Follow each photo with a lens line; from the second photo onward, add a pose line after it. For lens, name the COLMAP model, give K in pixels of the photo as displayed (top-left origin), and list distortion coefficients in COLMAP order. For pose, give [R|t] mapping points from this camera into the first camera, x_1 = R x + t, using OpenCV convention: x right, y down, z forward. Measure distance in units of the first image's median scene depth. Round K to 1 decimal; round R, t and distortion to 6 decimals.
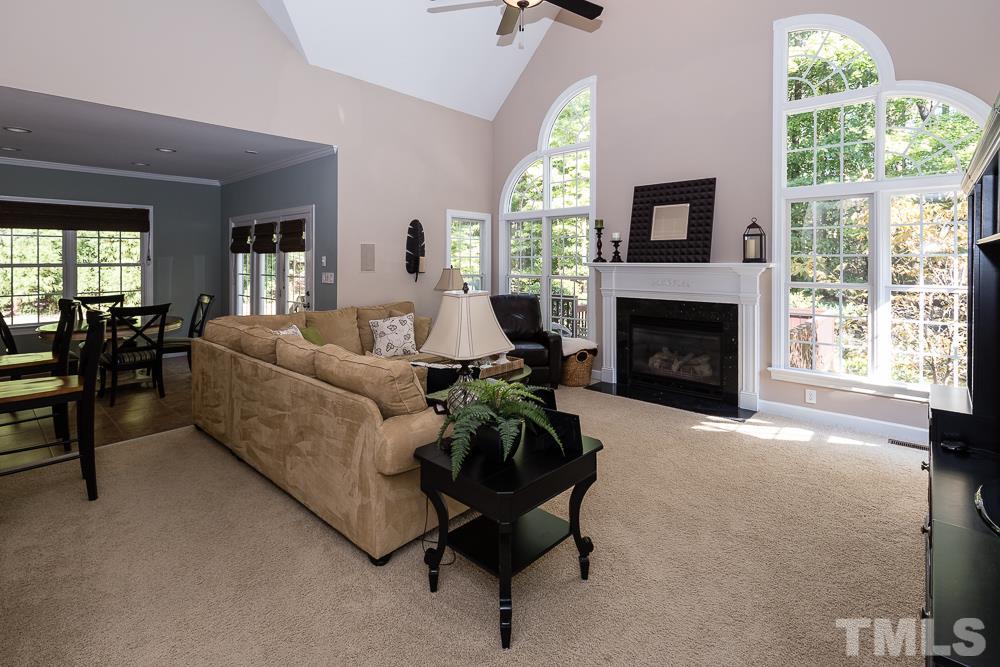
lens RADIAL K [[477.4, 0, 474.4], [0, 477.4, 267.2], [0, 0, 1]] dist [0.002505, -0.001543]
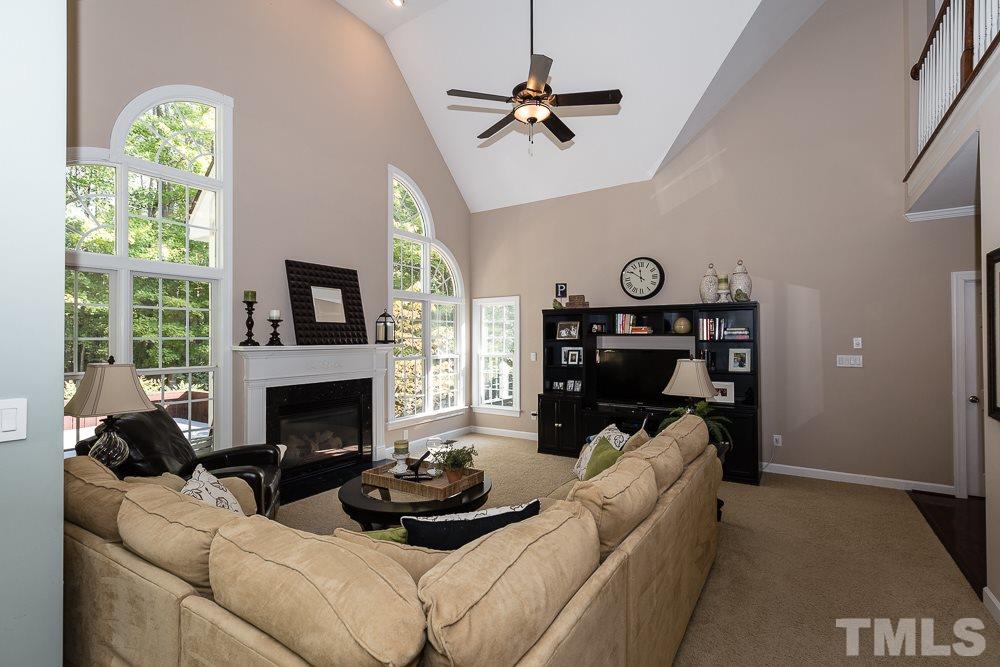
lens RADIAL K [[477.4, 0, 496.1], [0, 477.4, 338.0], [0, 0, 1]] dist [0.002505, -0.001543]
pose [[-0.199281, -0.002330, 0.979940, -0.598717], [0.013393, 0.999897, 0.005101, -0.022502], [-0.979851, 0.014140, -0.199230, 0.787773]]
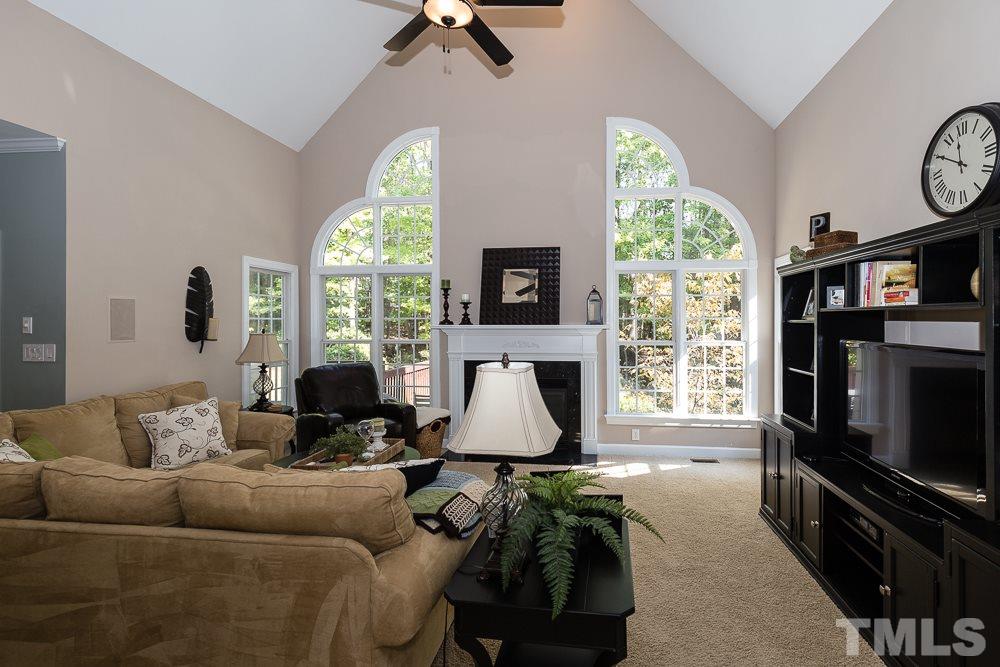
lens RADIAL K [[477.4, 0, 509.1], [0, 477.4, 326.2], [0, 0, 1]] dist [0.002505, -0.001543]
pose [[0.801890, -0.007179, 0.597429, -0.211098], [0.010502, 0.999943, -0.002081, -0.004062], [-0.597380, 0.007943, 0.801919, 0.171014]]
